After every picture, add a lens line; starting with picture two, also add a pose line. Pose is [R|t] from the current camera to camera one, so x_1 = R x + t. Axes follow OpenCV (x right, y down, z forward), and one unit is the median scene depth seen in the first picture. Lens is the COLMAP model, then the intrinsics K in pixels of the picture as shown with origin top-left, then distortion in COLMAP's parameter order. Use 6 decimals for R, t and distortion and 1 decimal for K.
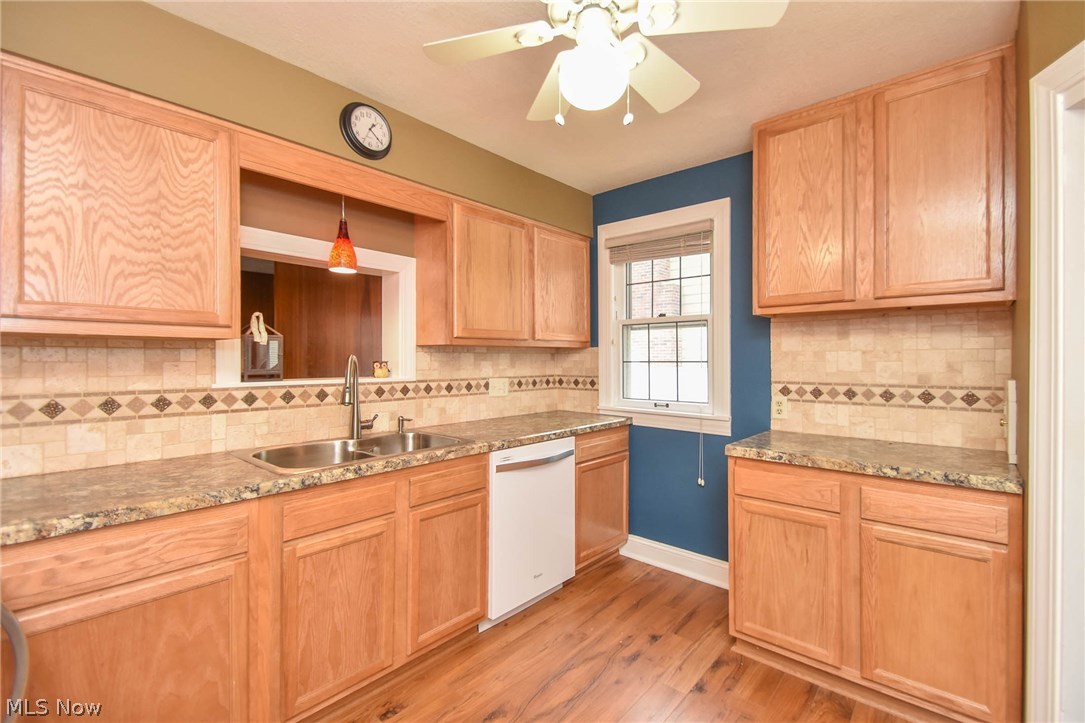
lens RADIAL K [[478.3, 0, 552.9], [0, 478.3, 359.7], [0, 0, 1]] dist [0.026984, -0.015826]
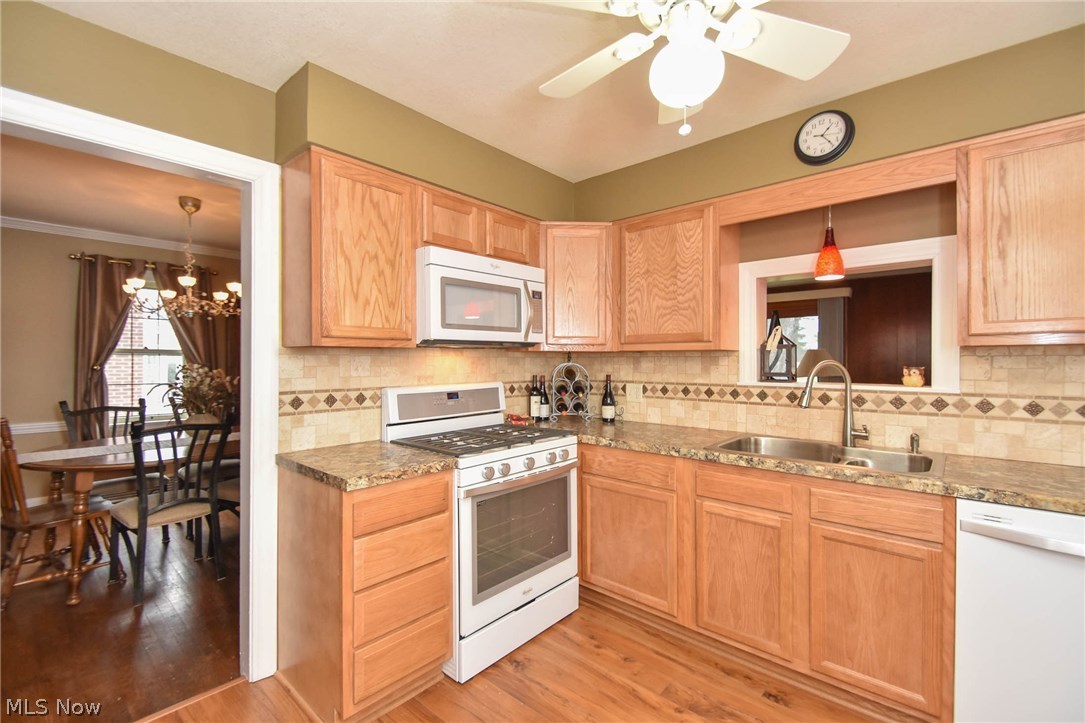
lens RADIAL K [[478.3, 0, 552.9], [0, 478.3, 359.7], [0, 0, 1]] dist [0.026984, -0.015826]
pose [[0.000211, -0.002820, -0.999996, 0.722142], [-0.005015, 0.999983, -0.002821, -0.007156], [0.999987, 0.005015, 0.000197, 0.506173]]
